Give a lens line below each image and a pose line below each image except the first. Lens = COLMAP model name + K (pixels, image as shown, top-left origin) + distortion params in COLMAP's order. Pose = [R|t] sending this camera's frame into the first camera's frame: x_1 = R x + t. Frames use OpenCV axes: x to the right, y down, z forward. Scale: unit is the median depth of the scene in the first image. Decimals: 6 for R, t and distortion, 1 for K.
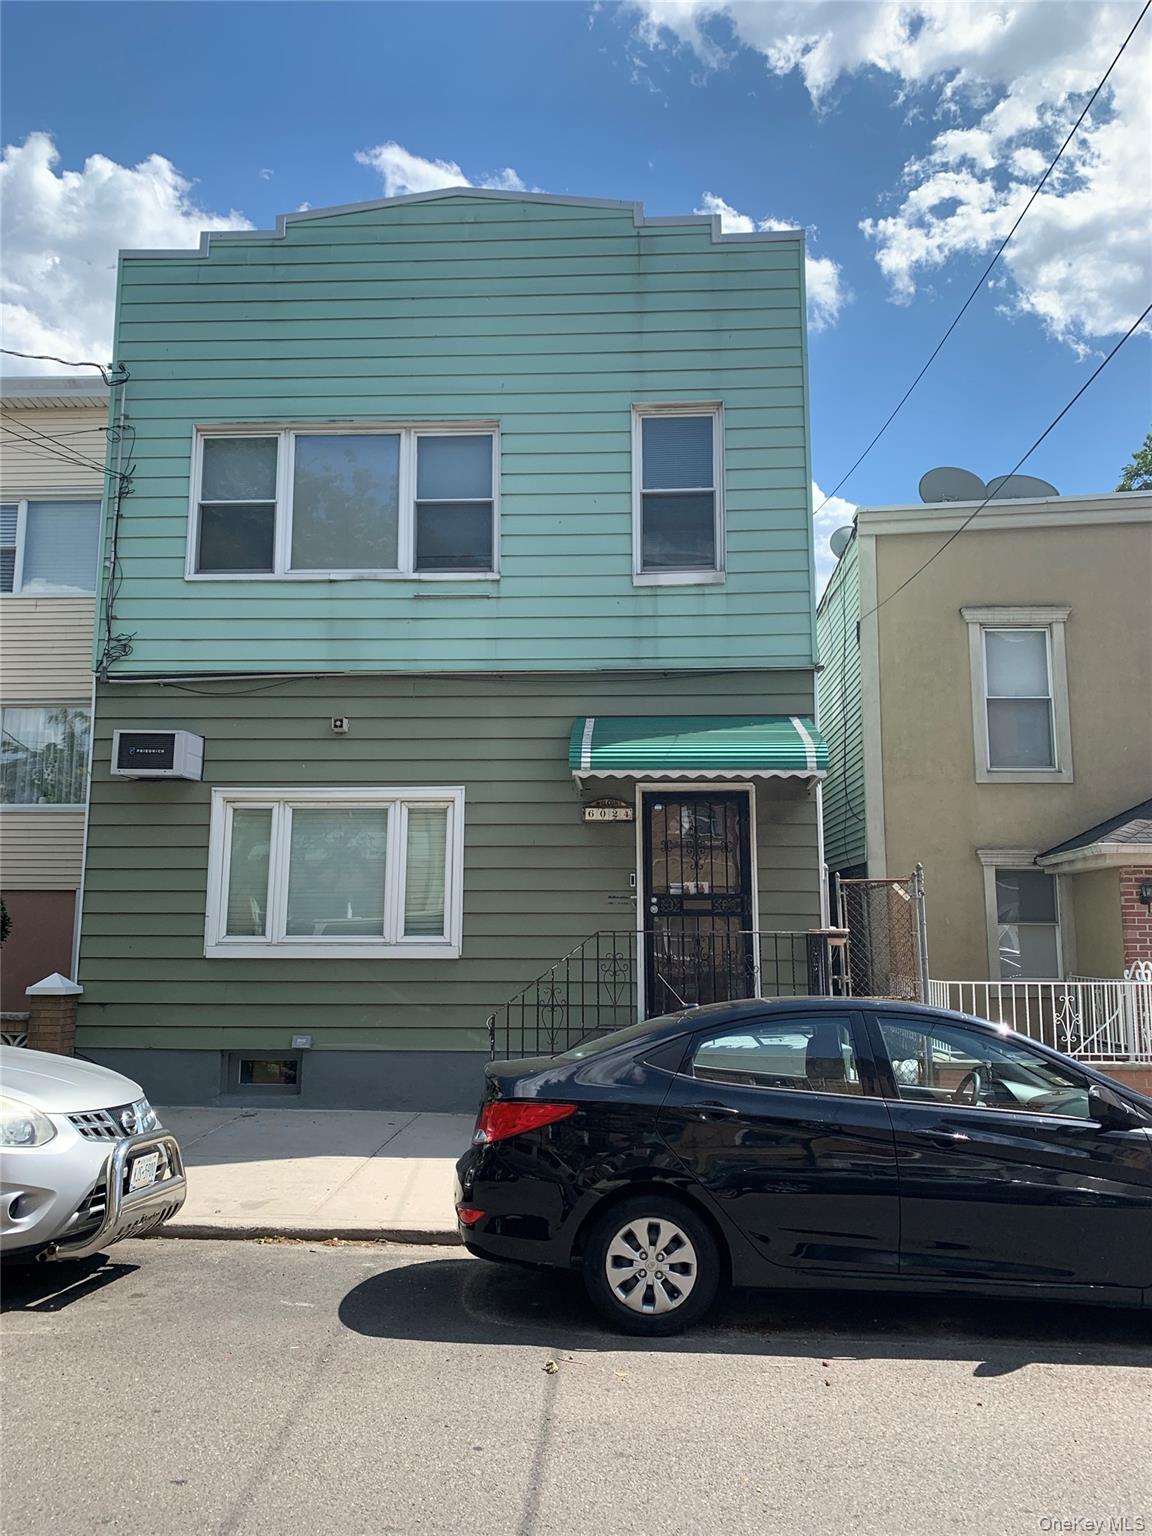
lens RADIAL K [[1178.5, 0, 582.0], [0, 1178.5, 774.7], [0, 0, 1]] dist [0.041613, -0.038399]
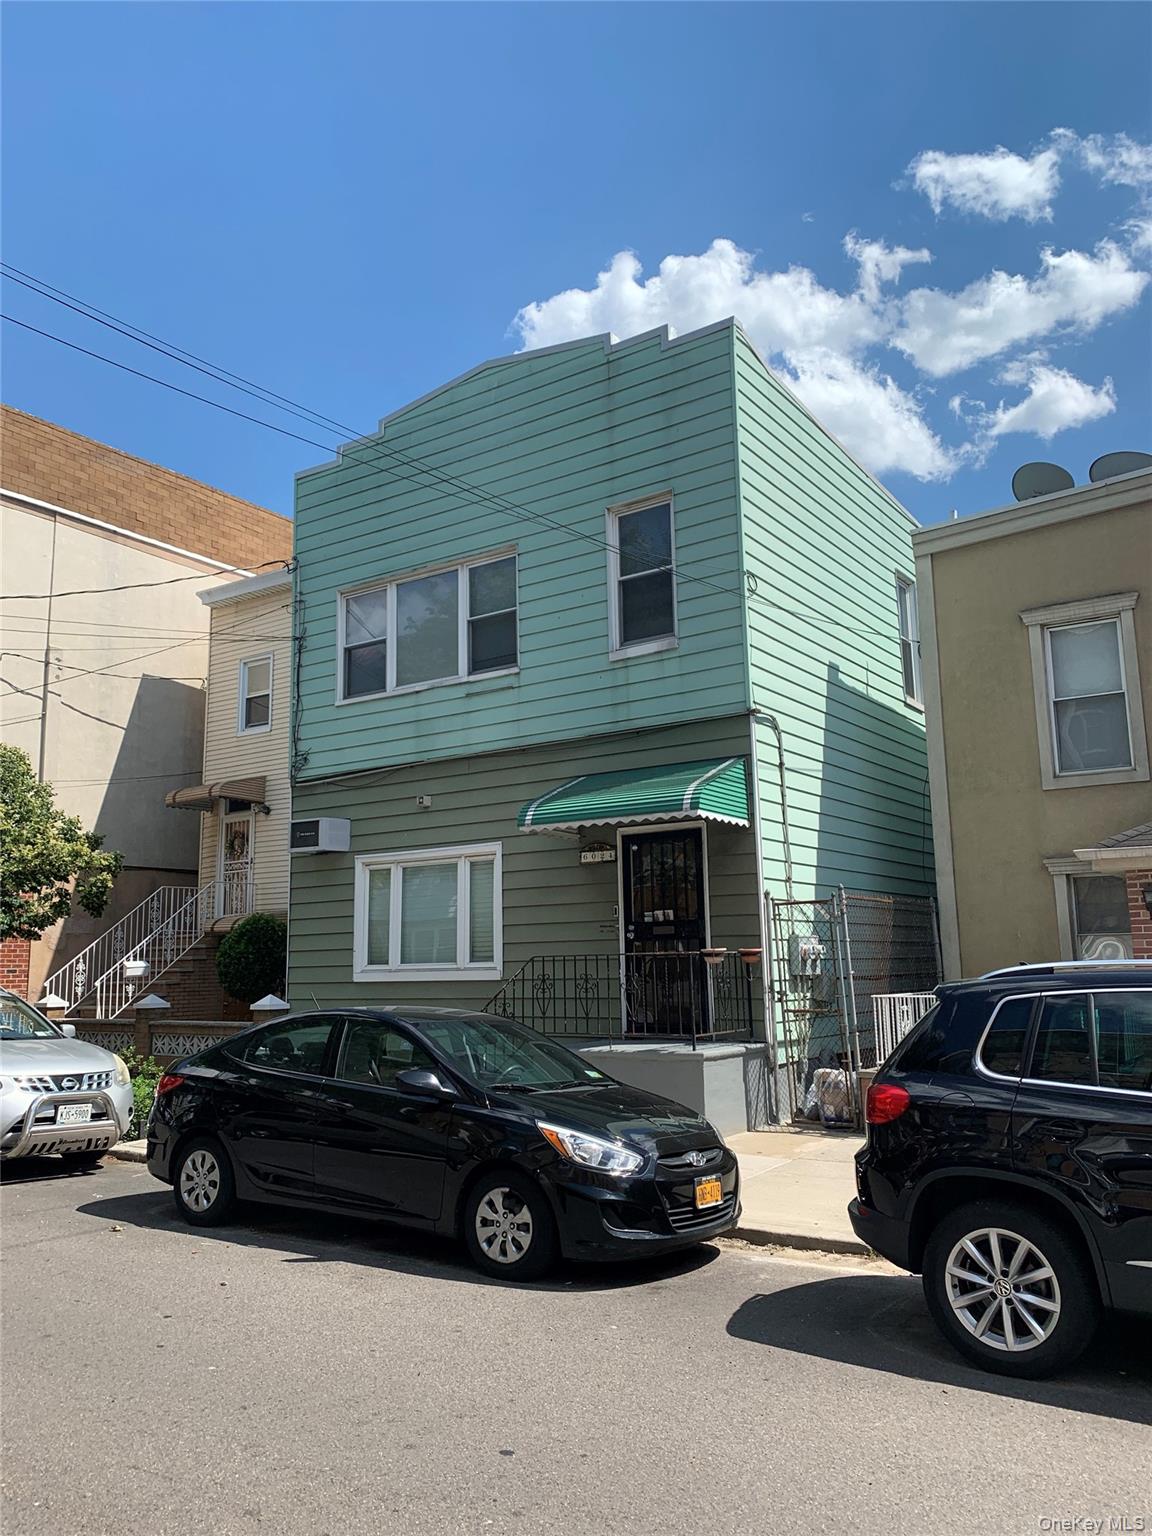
lens RADIAL K [[1178.5, 0, 576.0], [0, 1178.5, 766.2], [0, 0, 1]] dist [0.041613, -0.038399]
pose [[0.856598, -0.106426, -0.504889, 0.593550], [0.094146, 0.994309, -0.049863, -0.000047], [0.507322, -0.004821, 0.861743, -0.036397]]
